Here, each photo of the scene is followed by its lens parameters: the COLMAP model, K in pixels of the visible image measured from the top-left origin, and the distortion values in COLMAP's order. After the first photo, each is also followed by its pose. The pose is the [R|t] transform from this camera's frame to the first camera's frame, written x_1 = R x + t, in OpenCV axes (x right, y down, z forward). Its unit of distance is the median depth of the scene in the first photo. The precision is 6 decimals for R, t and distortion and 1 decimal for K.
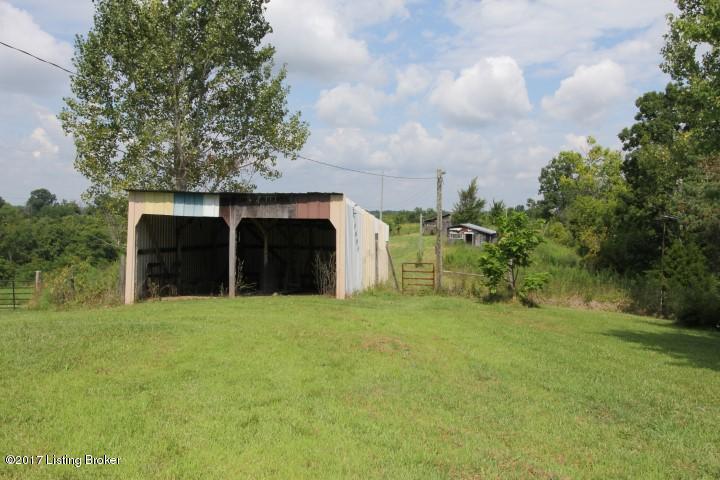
lens RADIAL K [[667.4, 0, 360.0], [0, 667.4, 240.0], [0, 0, 1]] dist [0.019026, 0.000000]
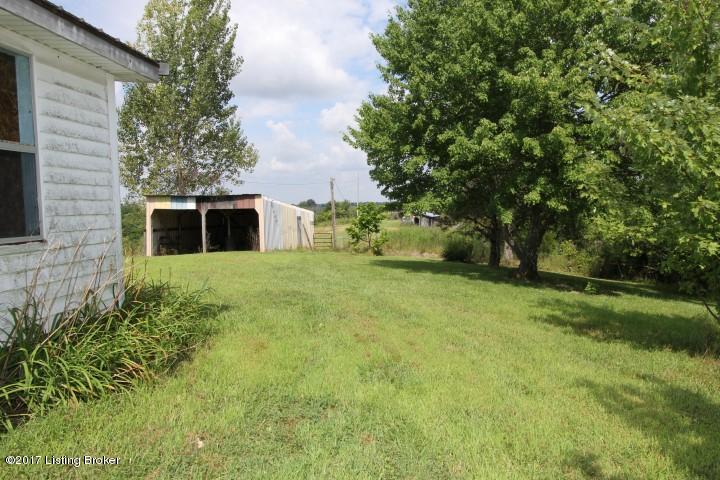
lens RADIAL K [[534.8, 0, 360.0], [0, 534.8, 241.1], [0, 0, 1]] dist [-0.013851, 0.004793]
pose [[0.999536, -0.030163, -0.004259, 0.191973], [0.030270, 0.999156, 0.027769, 0.020351], [0.003418, -0.027885, 0.999605, -0.361162]]
